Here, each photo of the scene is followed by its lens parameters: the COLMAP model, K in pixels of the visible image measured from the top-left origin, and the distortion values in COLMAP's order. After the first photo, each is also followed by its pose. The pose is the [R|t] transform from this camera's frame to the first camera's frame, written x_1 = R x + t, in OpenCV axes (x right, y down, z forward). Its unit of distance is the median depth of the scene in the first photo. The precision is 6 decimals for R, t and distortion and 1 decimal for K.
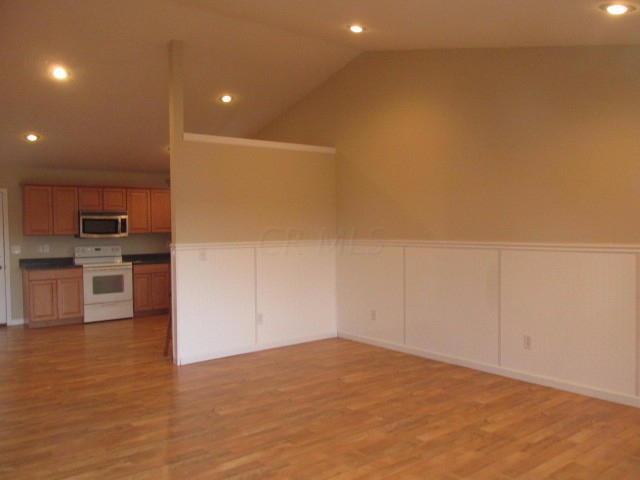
lens RADIAL K [[539.8, 0, 320.0], [0, 539.8, 240.0], [0, 0, 1]] dist [-0.008656, -0.008765]
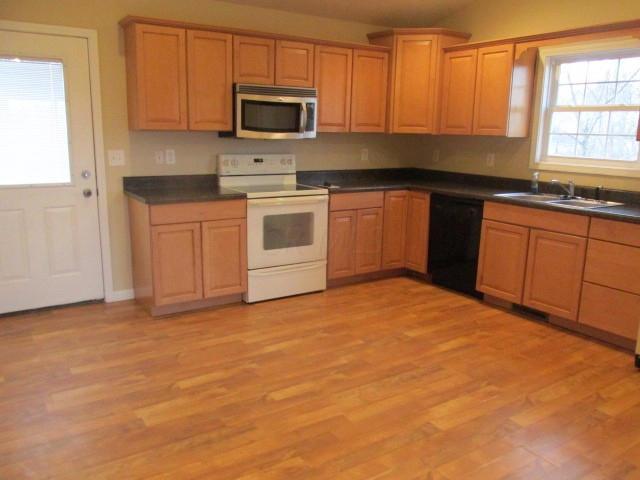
lens RADIAL K [[526.6, 0, 321.4], [0, 526.6, 234.5], [0, 0, 1]] dist [-0.001866, -0.002634]
pose [[0.996866, 0.049253, -0.061902, -0.327838], [-0.037454, 0.983122, 0.179077, -0.006789], [0.069677, -0.176197, 0.981886, 0.496884]]
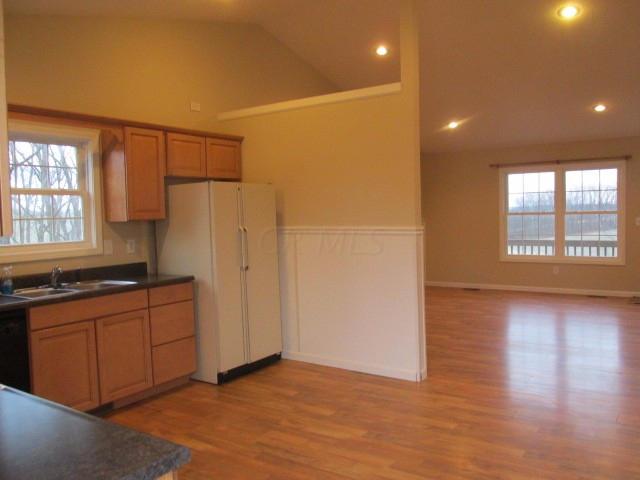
lens RADIAL K [[539.8, 0, 320.0], [0, 539.8, 240.0], [0, 0, 1]] dist [-0.008656, -0.008765]
pose [[-0.310500, -0.022905, 0.950297, -0.616462], [0.050822, 0.997880, 0.040657, -0.008398], [-0.949214, 0.060920, -0.308677, 0.890402]]
